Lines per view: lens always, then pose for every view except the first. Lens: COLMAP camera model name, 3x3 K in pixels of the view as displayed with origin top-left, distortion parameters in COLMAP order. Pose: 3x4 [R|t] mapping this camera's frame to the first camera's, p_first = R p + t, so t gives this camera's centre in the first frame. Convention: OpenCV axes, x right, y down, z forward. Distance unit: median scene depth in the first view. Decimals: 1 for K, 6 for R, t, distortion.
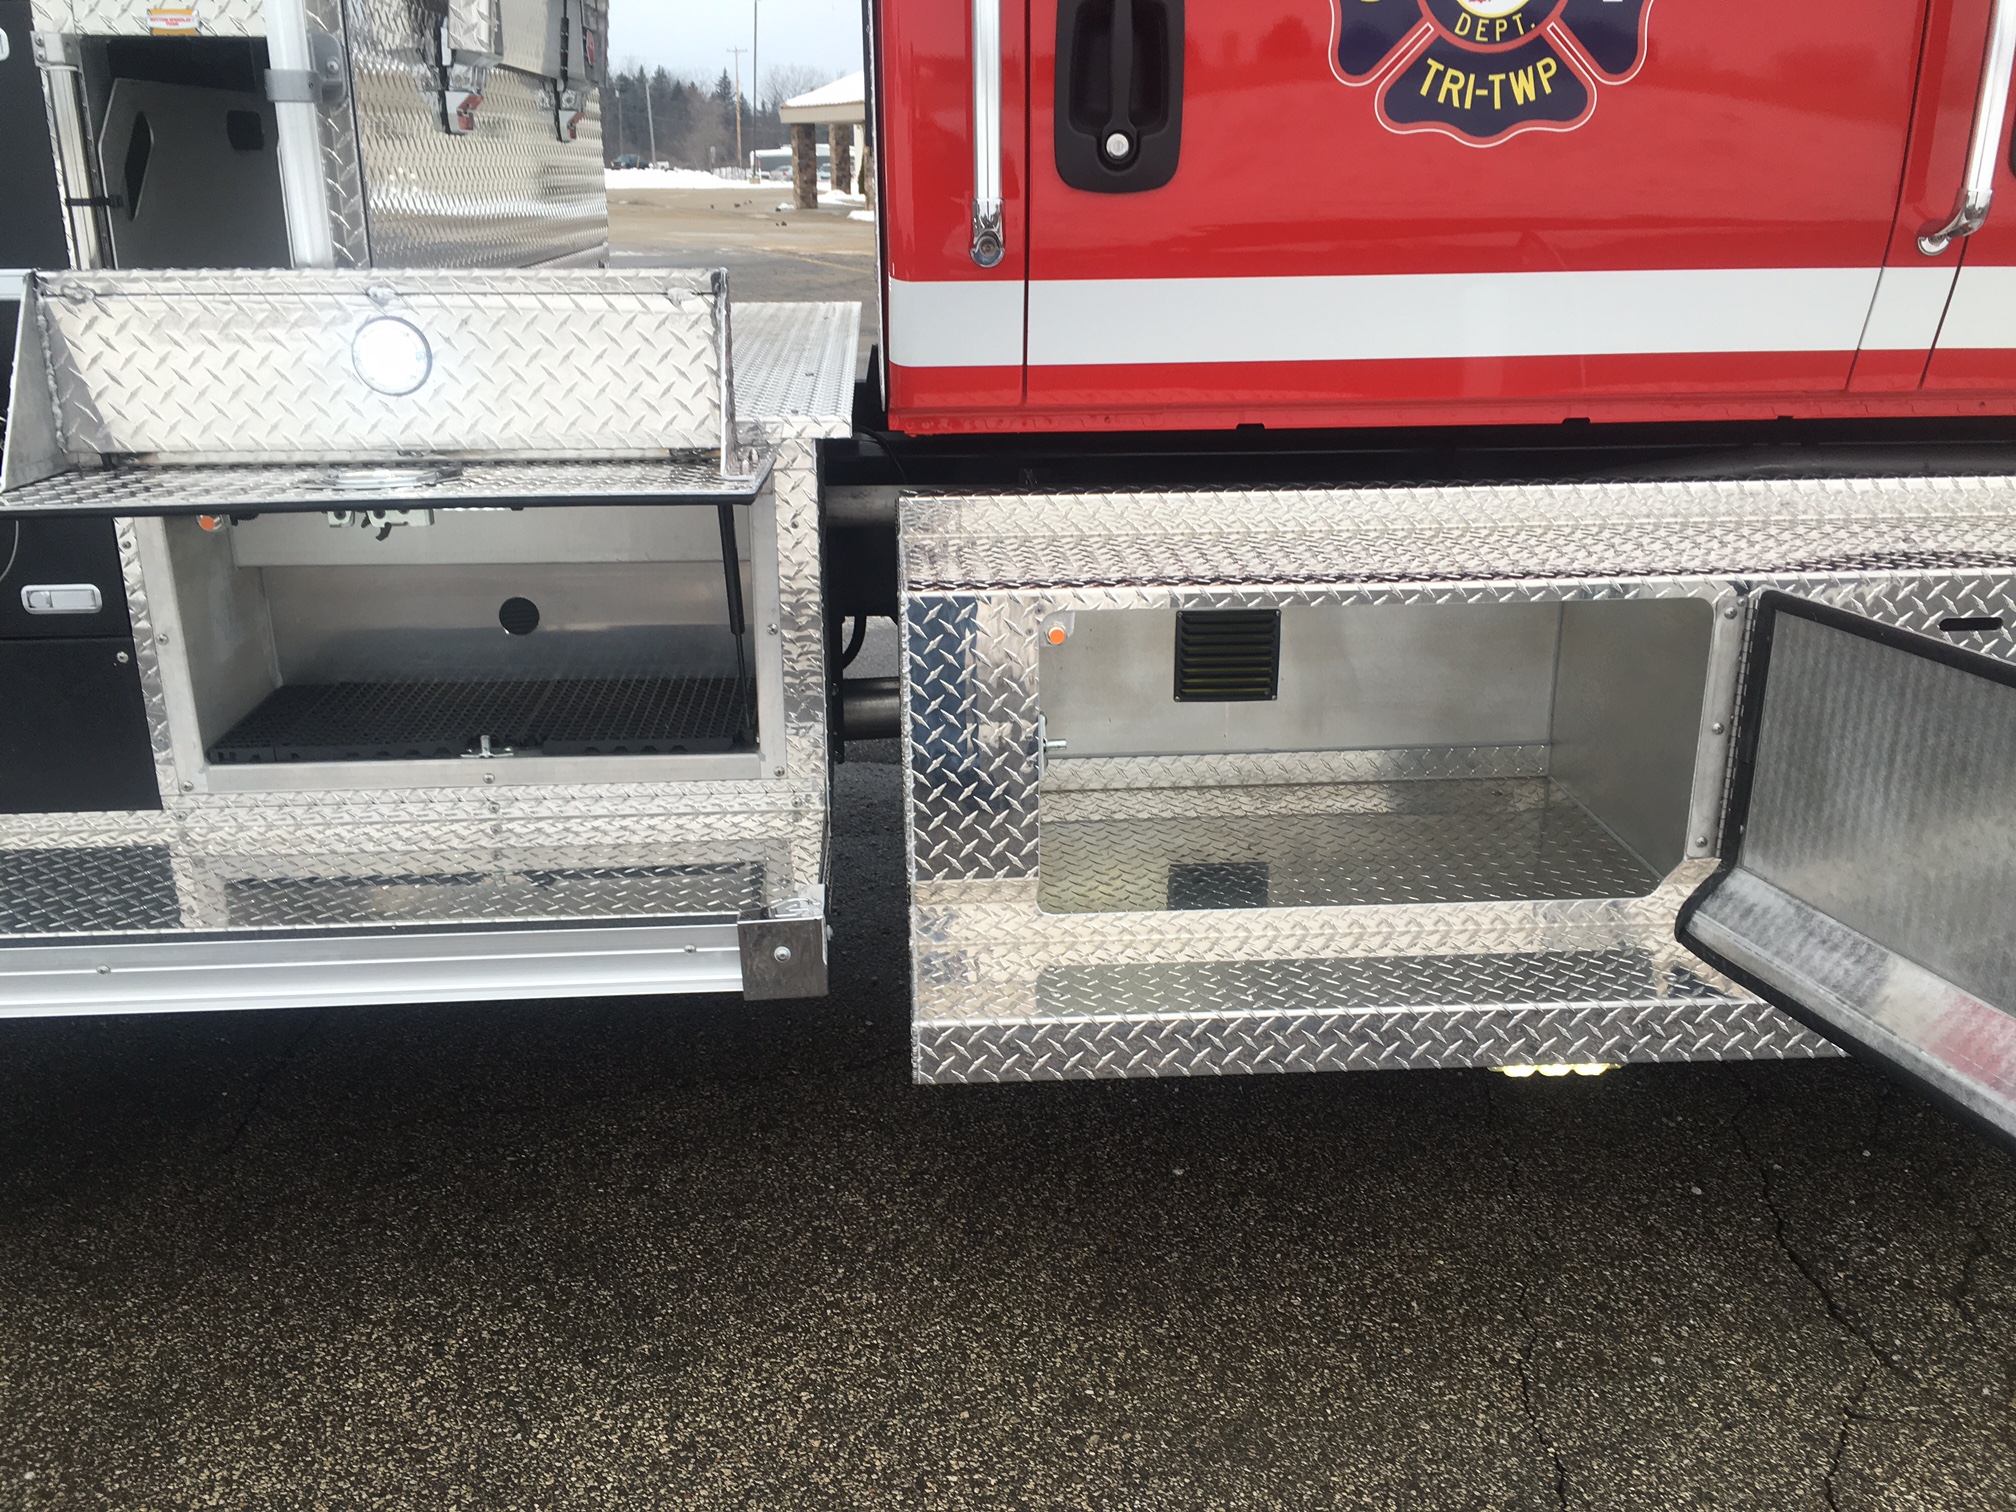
lens RADIAL K [[1707.8, 0, 1000.3], [0, 1707.8, 744.9], [0, 0, 1]] dist [0.078993, -0.118161]
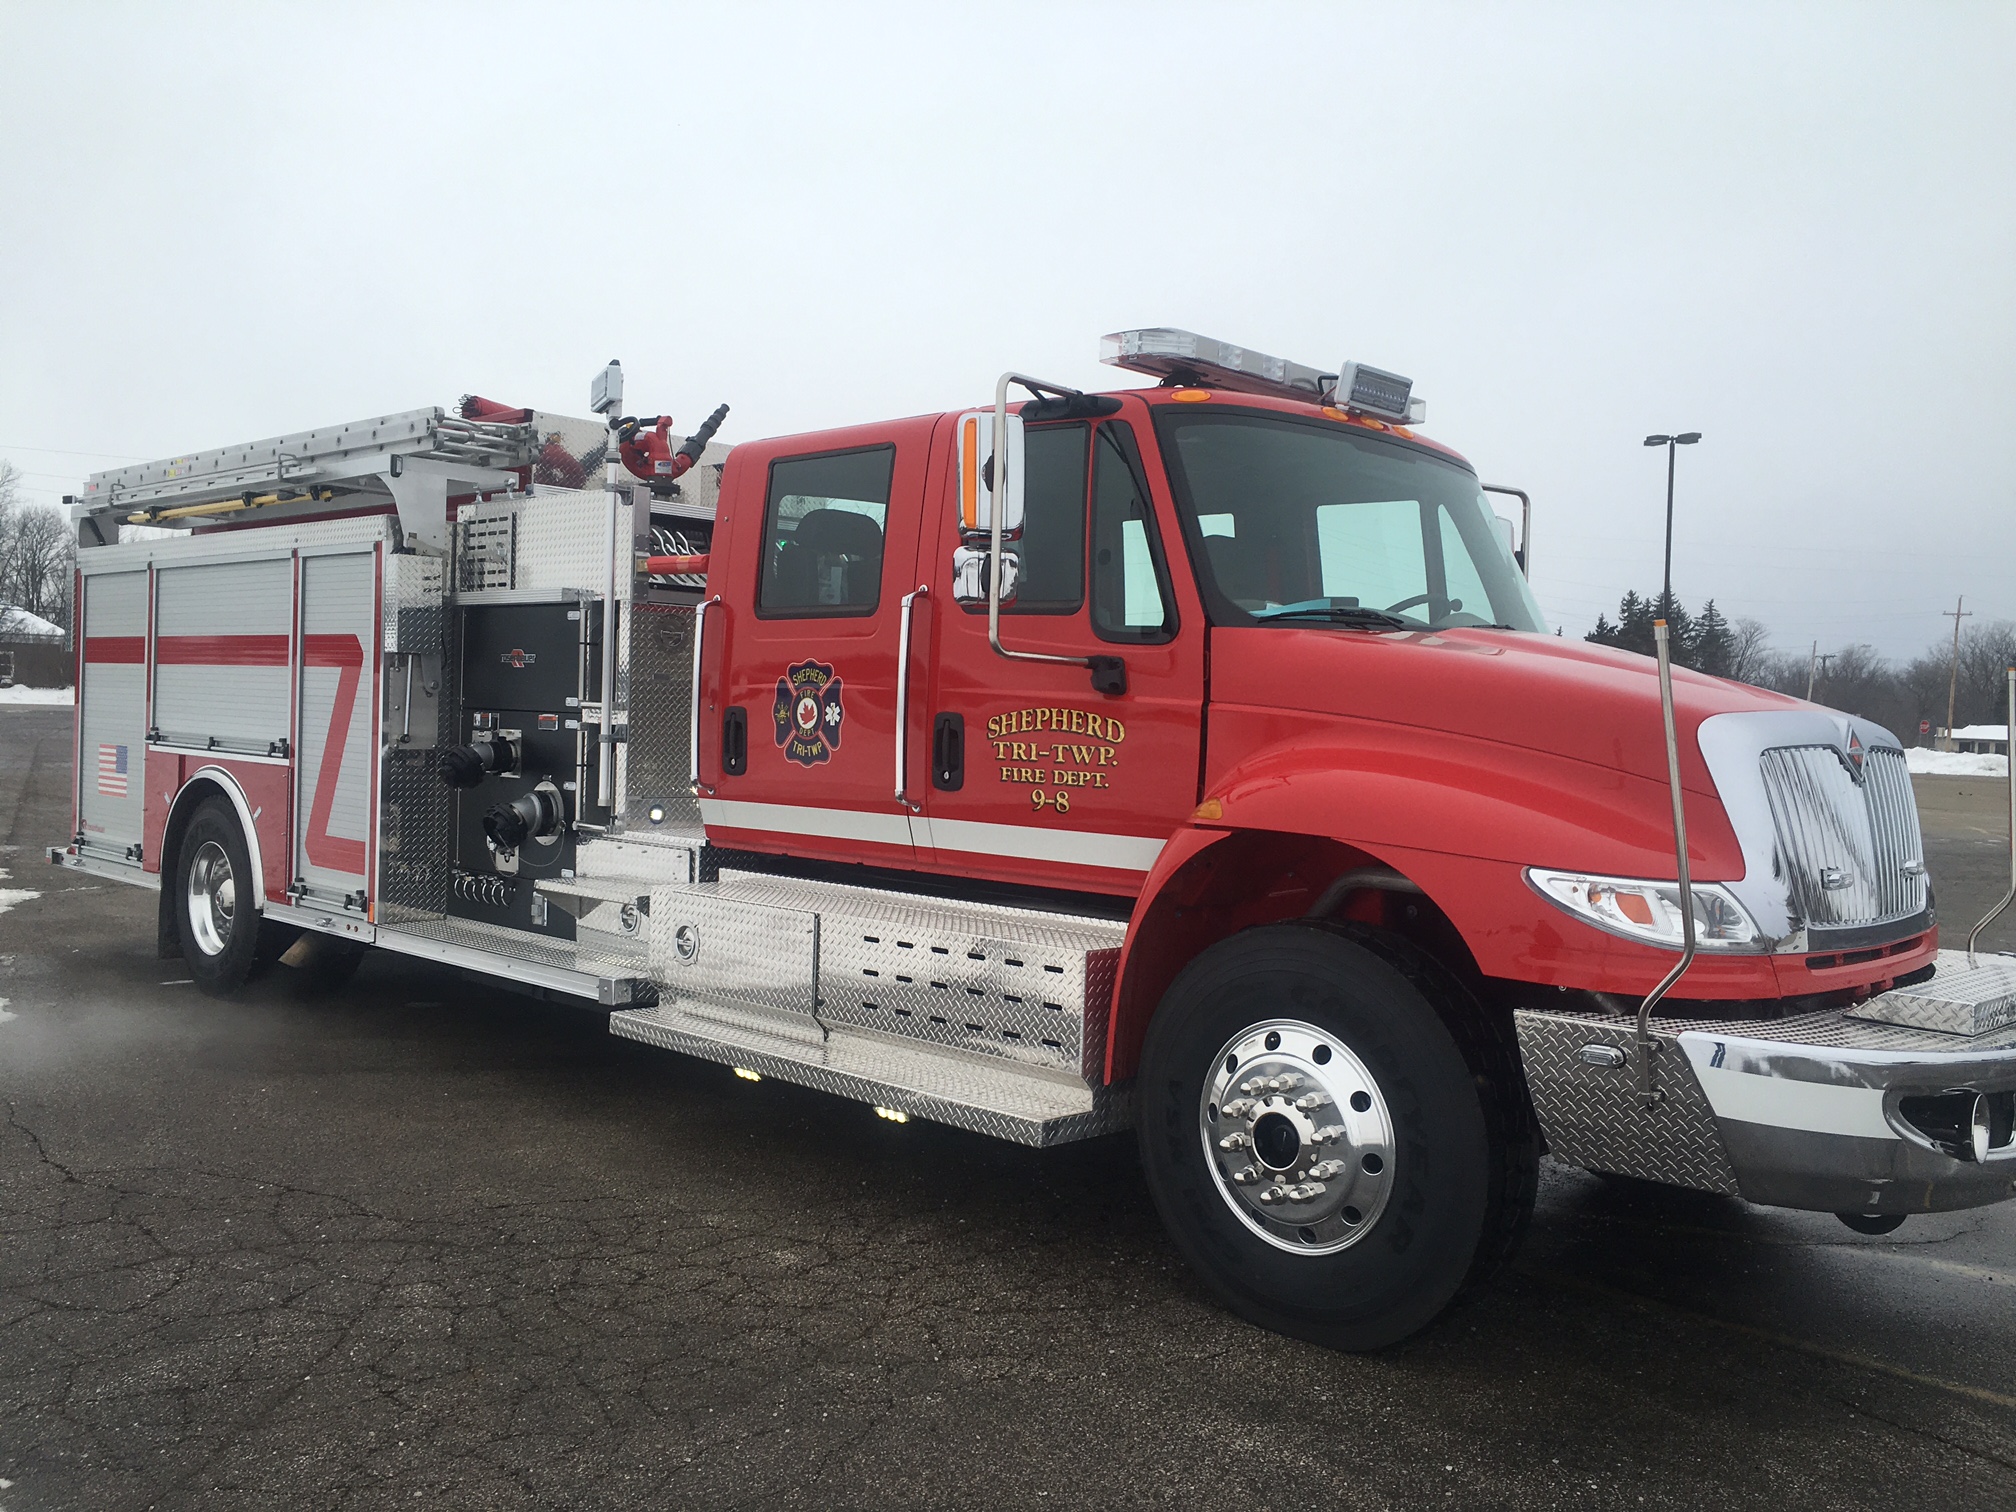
lens RADIAL K [[1707.8, 0, 1000.3], [0, 1707.8, 744.9], [0, 0, 1]] dist [0.078993, -0.118161]
pose [[0.682553, 0.032692, -0.730104, 2.792251], [-0.279493, 0.934736, -0.219435, 0.196594], [0.675281, 0.353835, 0.647144, -0.781634]]
